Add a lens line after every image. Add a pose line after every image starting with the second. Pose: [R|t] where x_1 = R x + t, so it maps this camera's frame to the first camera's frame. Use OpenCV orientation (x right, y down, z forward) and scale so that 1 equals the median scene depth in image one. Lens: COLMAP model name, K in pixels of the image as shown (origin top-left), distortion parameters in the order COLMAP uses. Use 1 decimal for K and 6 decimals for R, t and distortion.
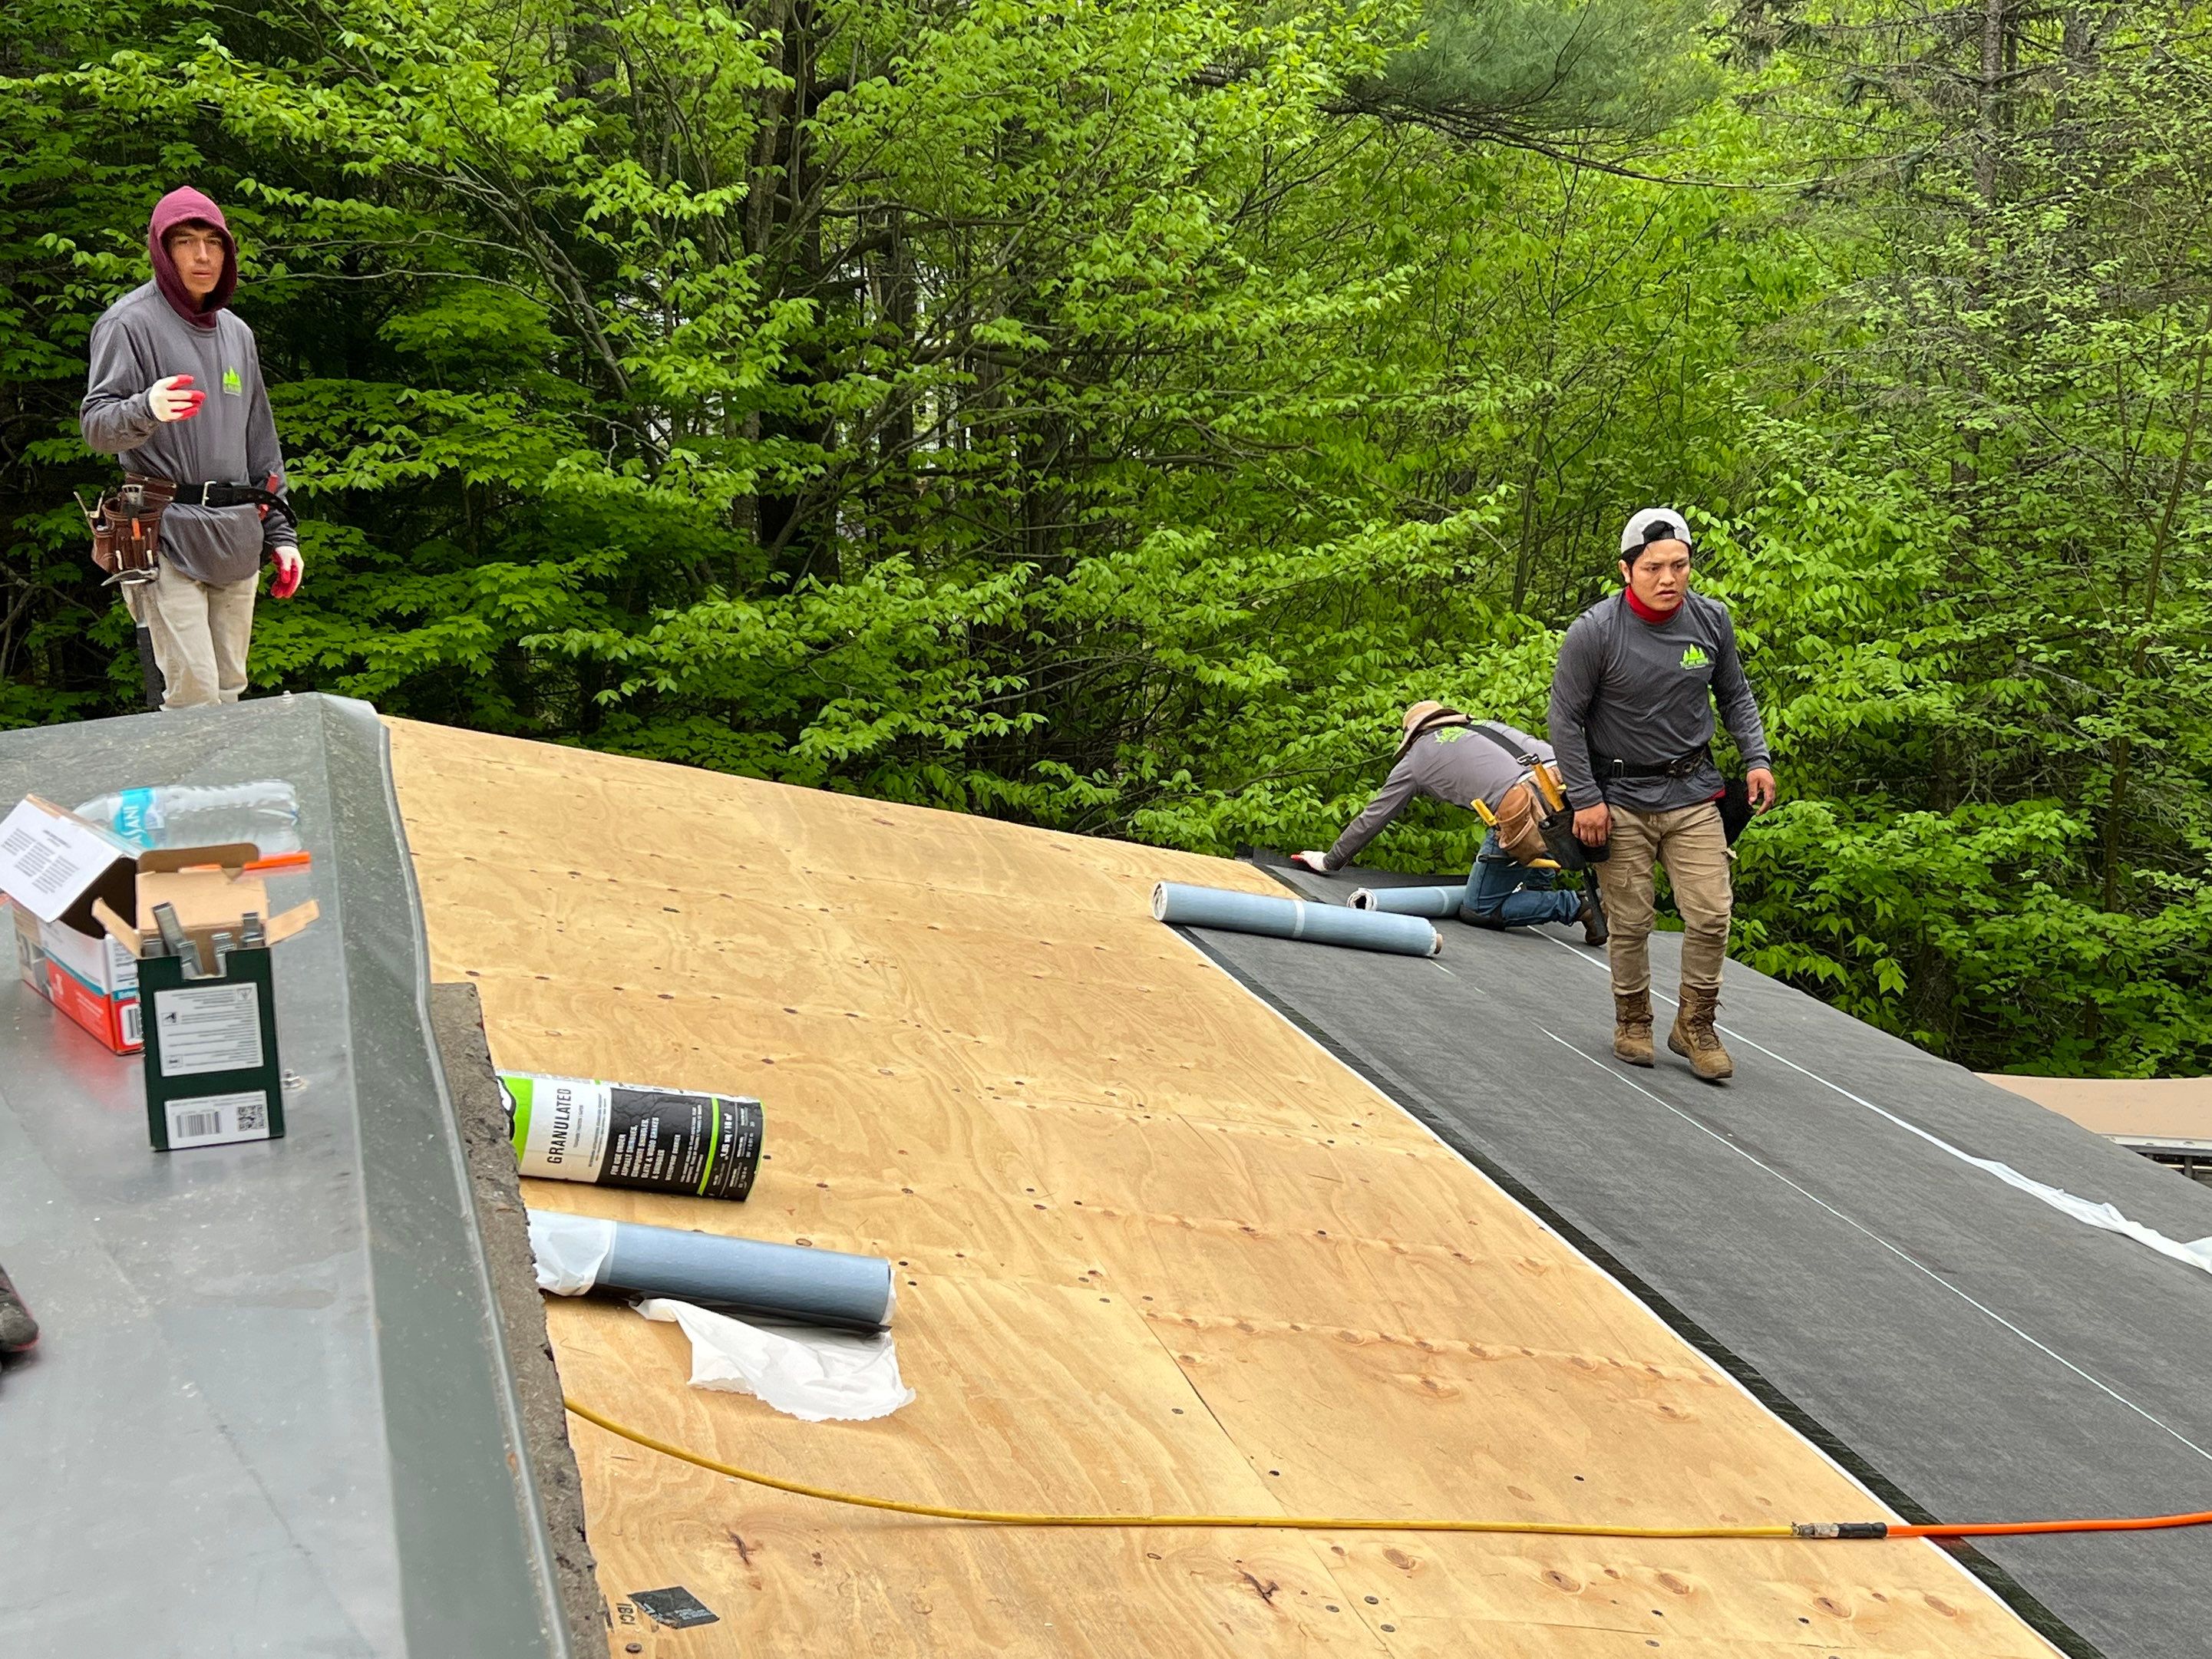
lens RADIAL K [[2722.2, 0, 1106.0], [0, 2722.2, 829.5], [0, 0, 1]] dist [0.133831, -0.403793]
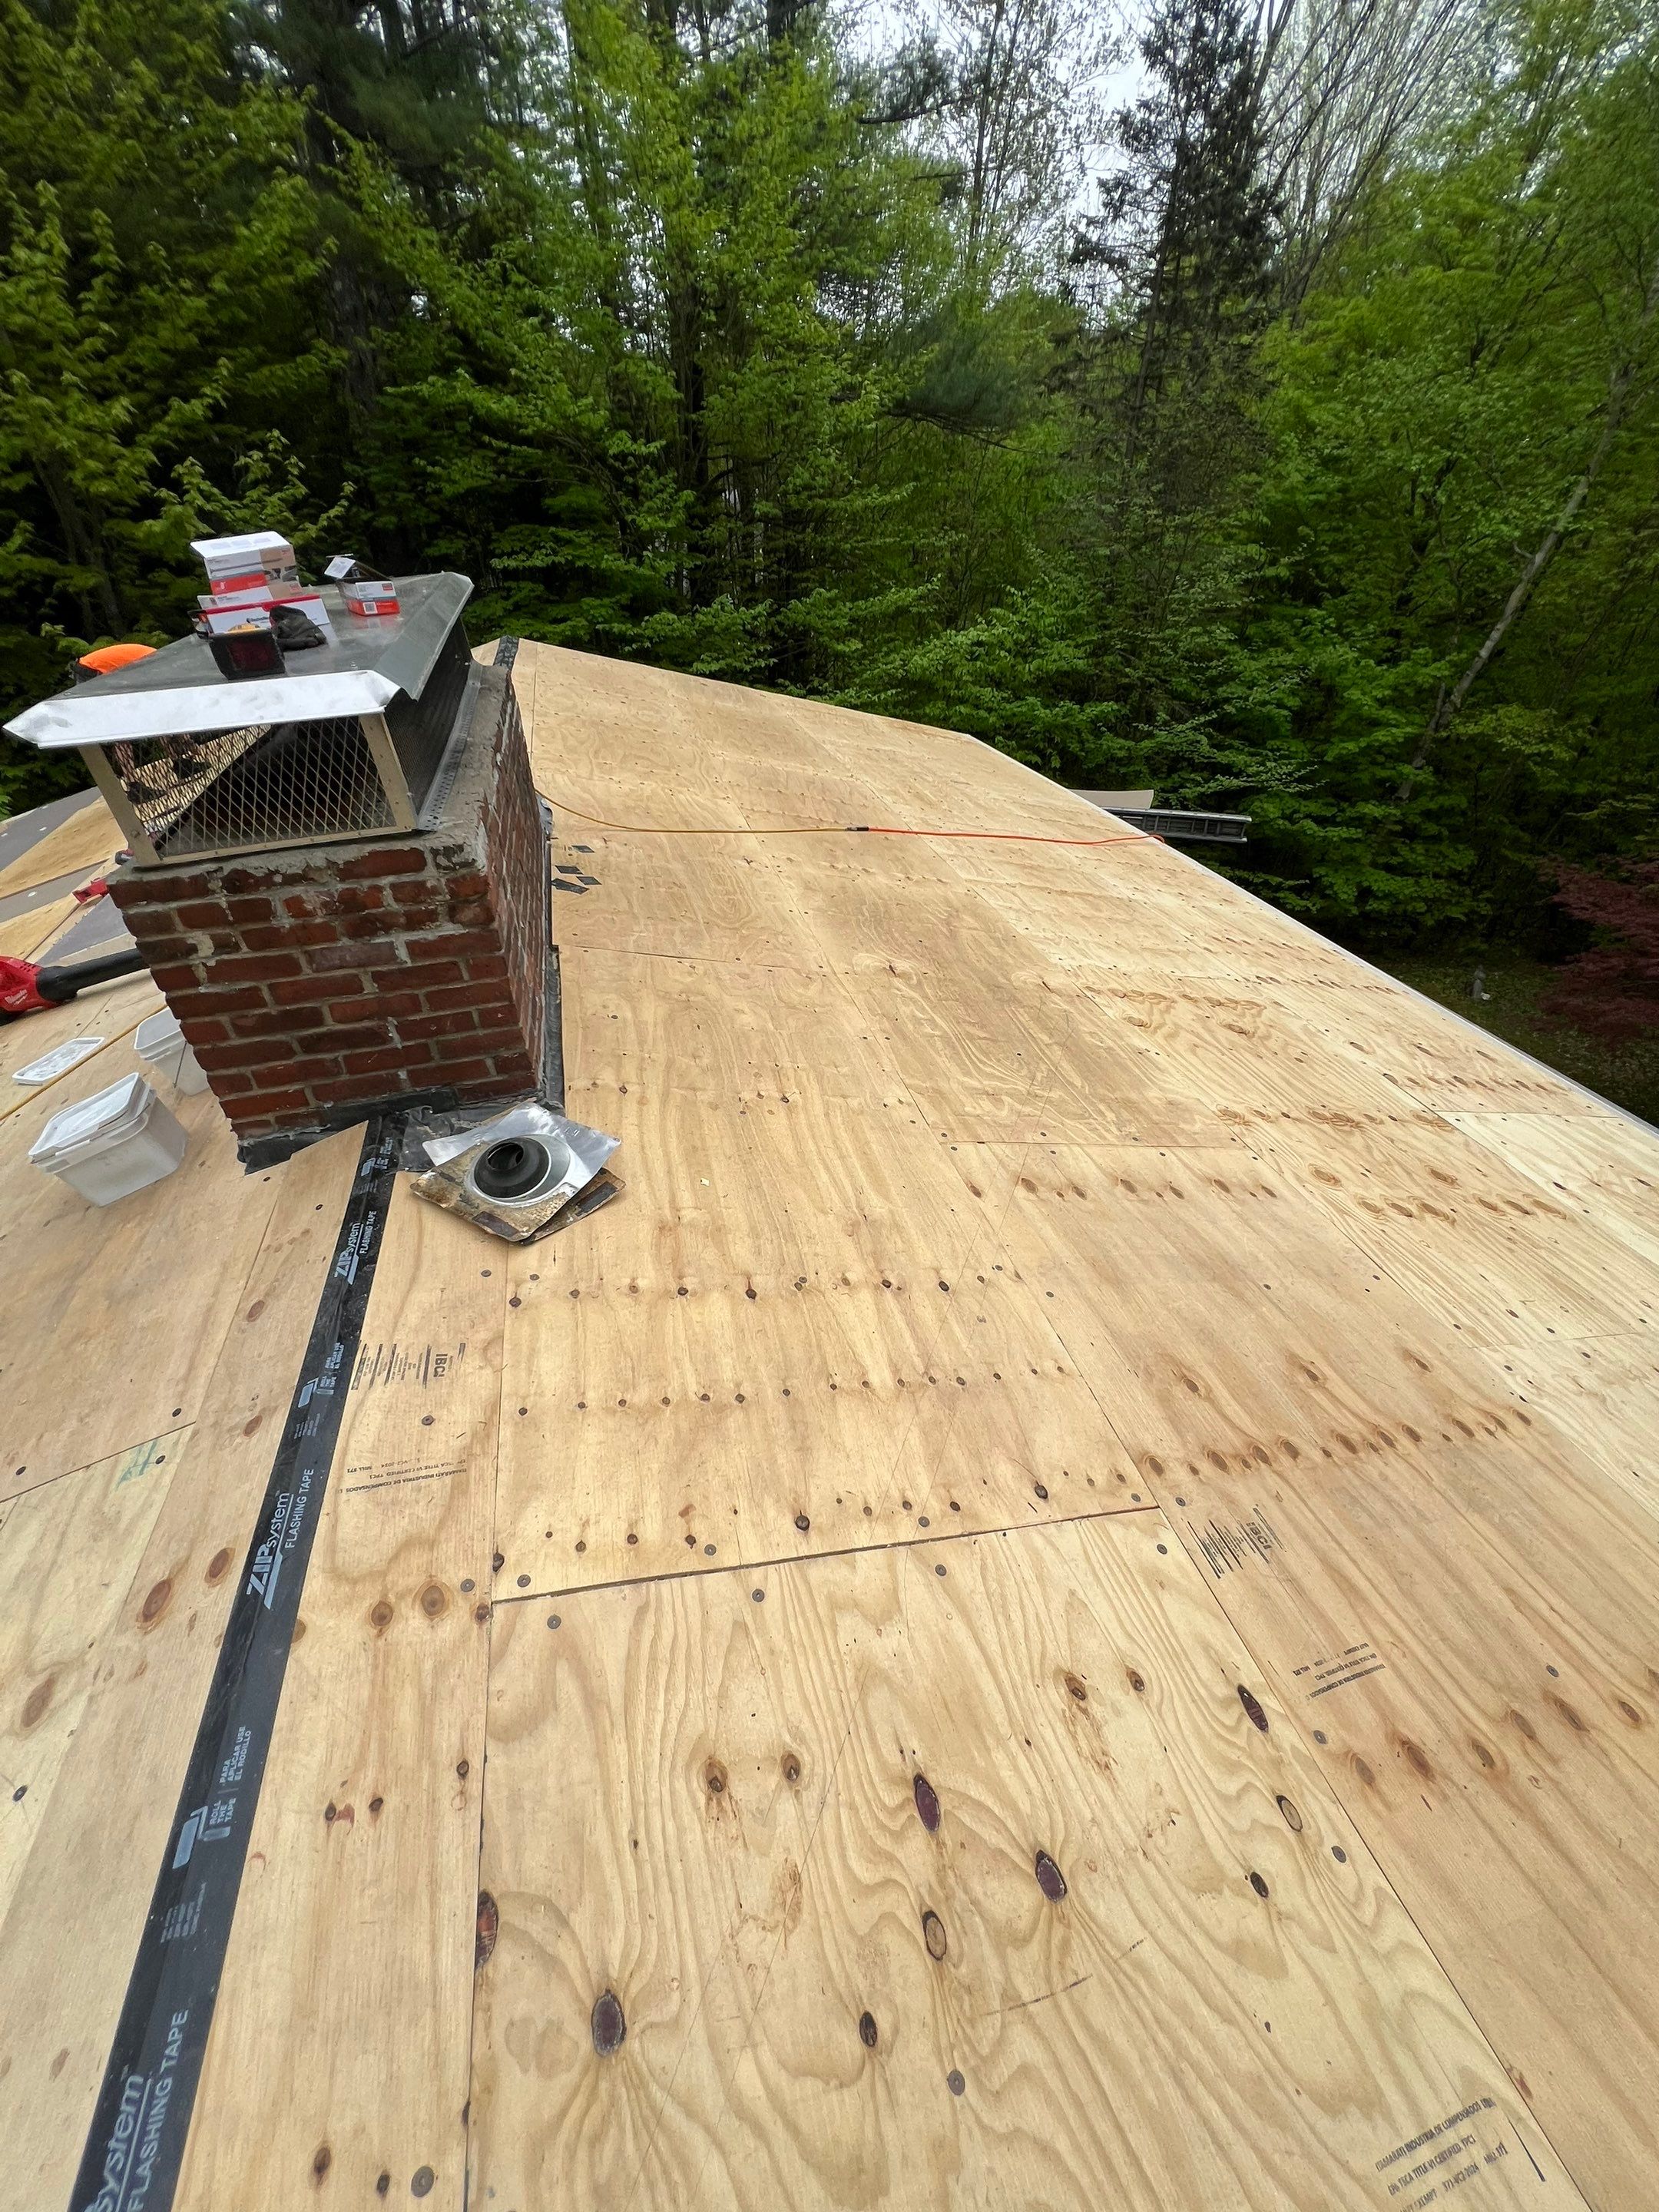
lens RADIAL K [[882.6, 0, 823.4], [0, 882.6, 1099.4], [0, 0, 1]] dist [-0.002273, 0.000683]
pose [[0.999756, 0.021901, -0.002739, 0.038835], [-0.019110, 0.921010, 0.389069, 0.022769], [0.011044, -0.388922, 0.921205, -0.058706]]
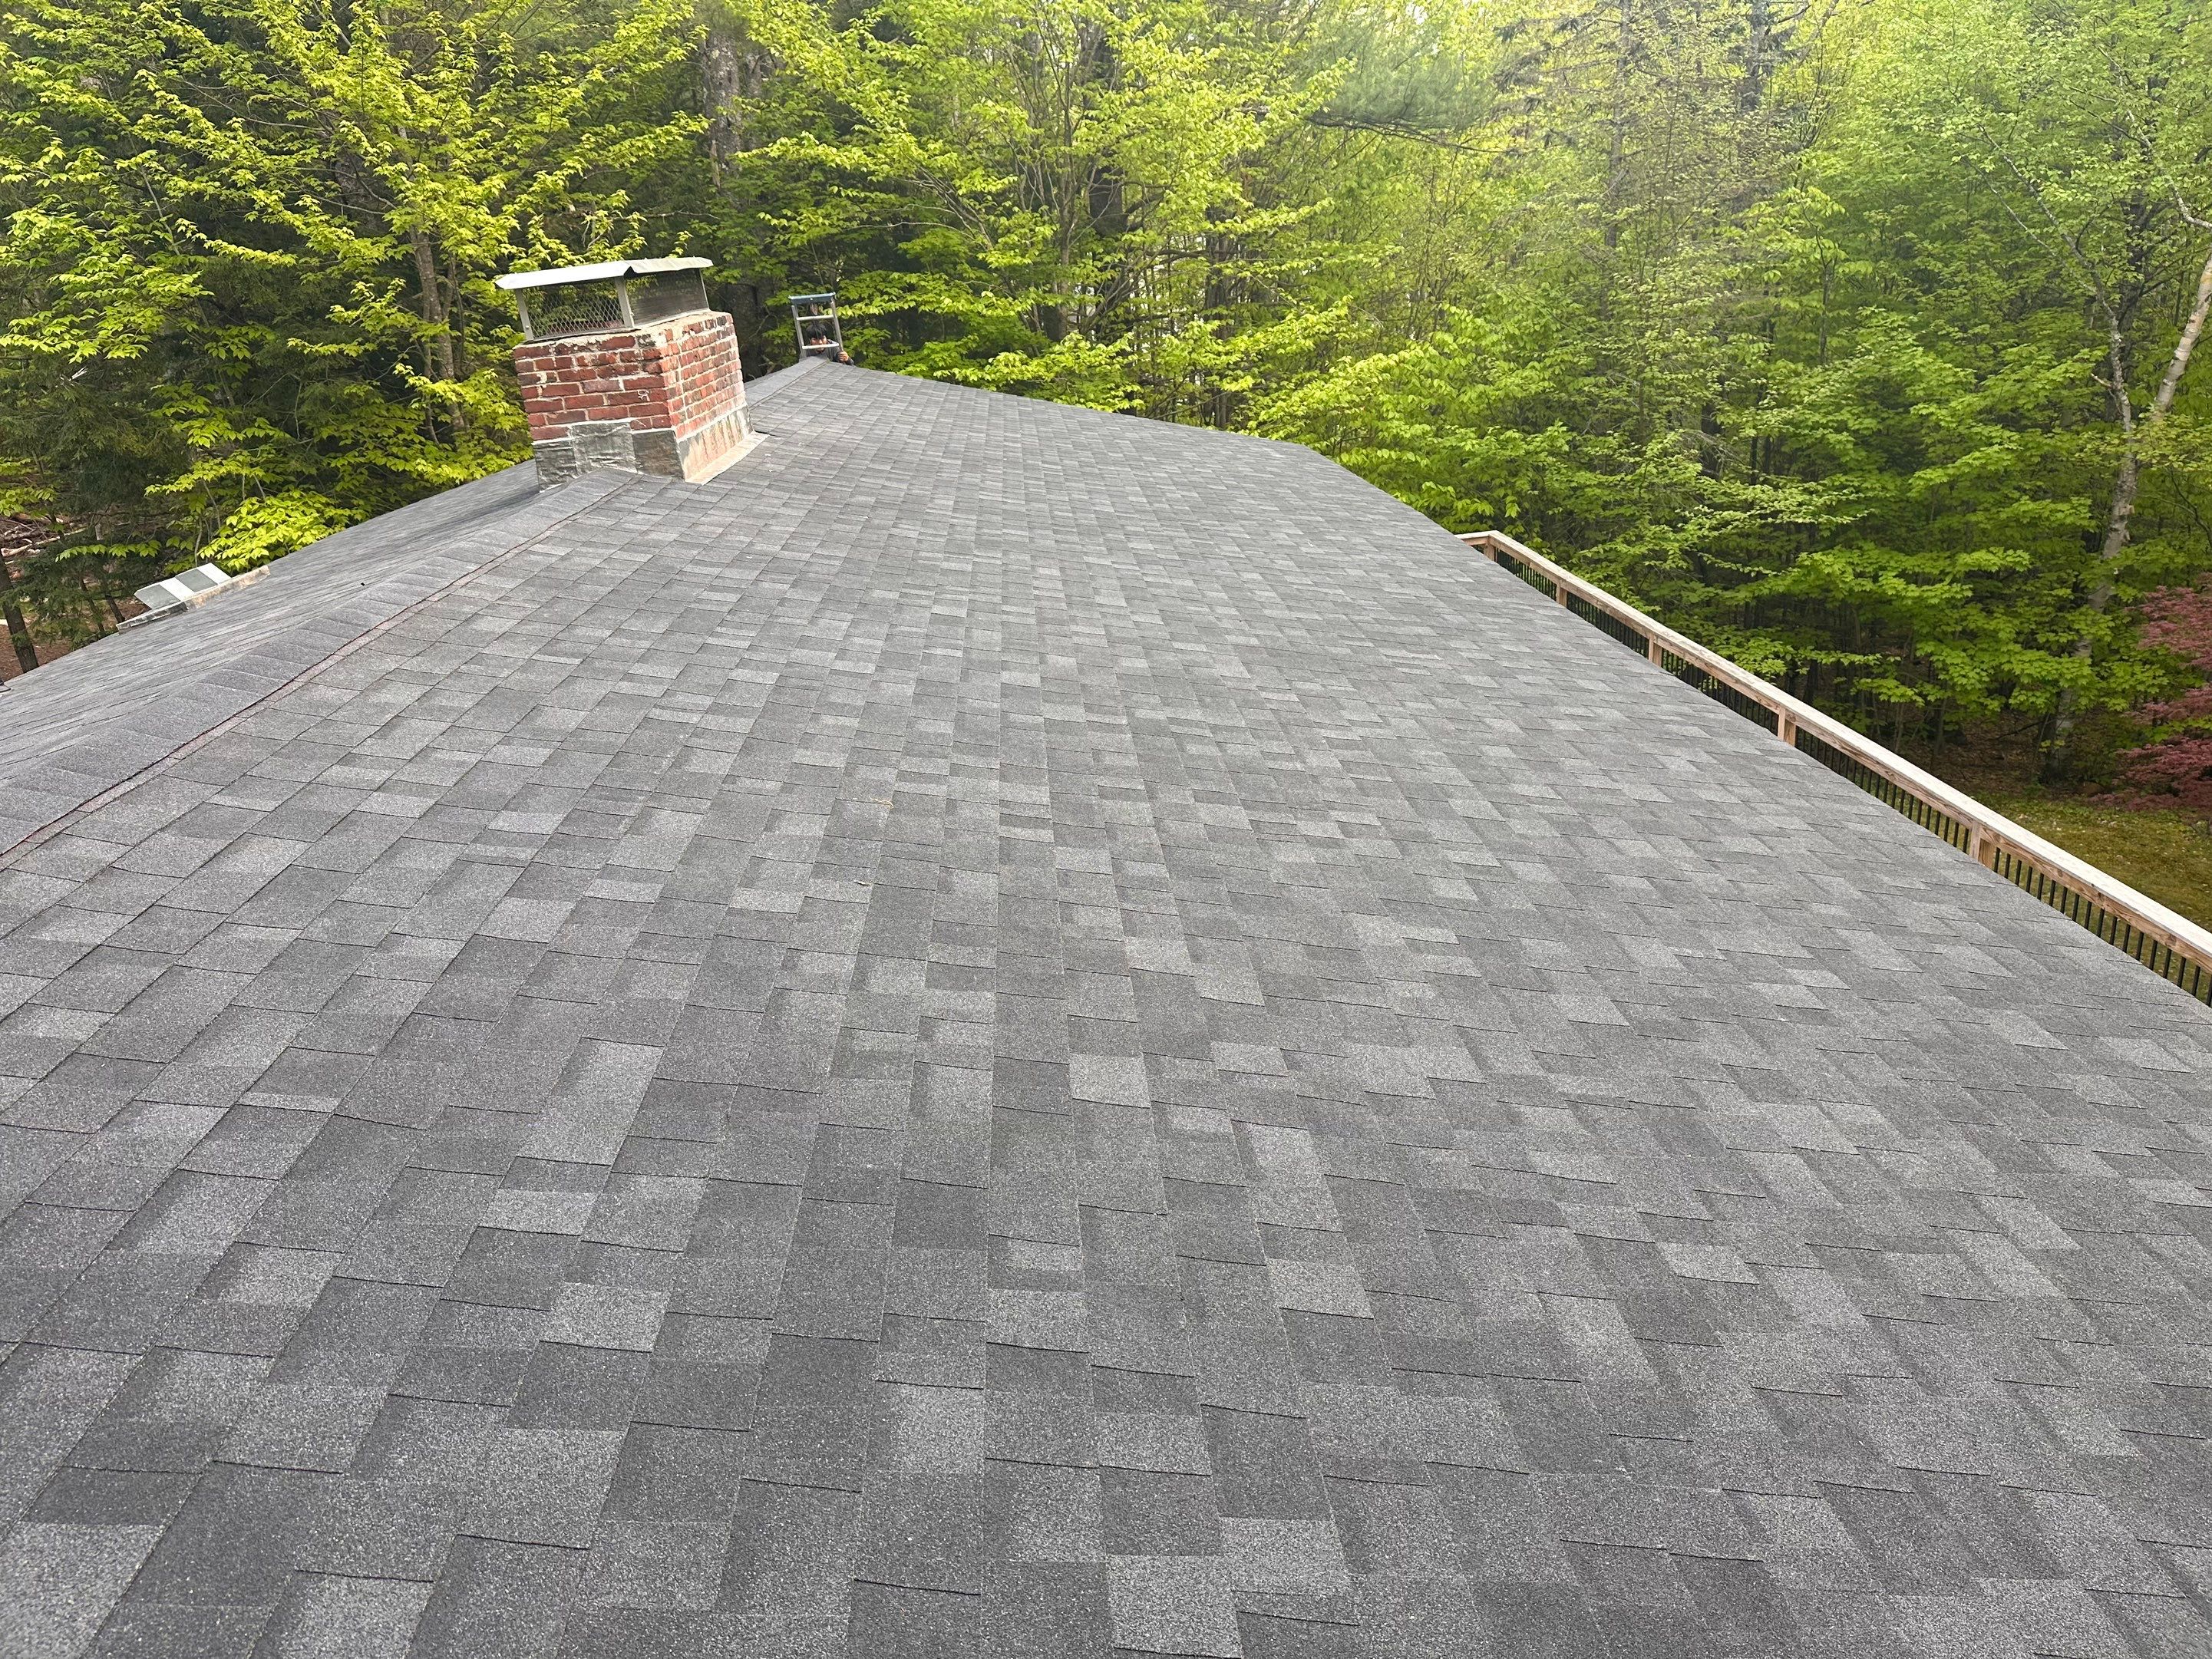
lens RADIAL K [[1653.1, 0, 1109.3], [0, 1653.1, 816.6], [0, 0, 1]] dist [0.058832, -0.088077]
pose [[0.974562, 0.033137, -0.221657, 0.279977], [-0.004077, 0.991467, 0.130297, 0.133068], [0.224083, -0.126079, 0.966380, -0.480094]]
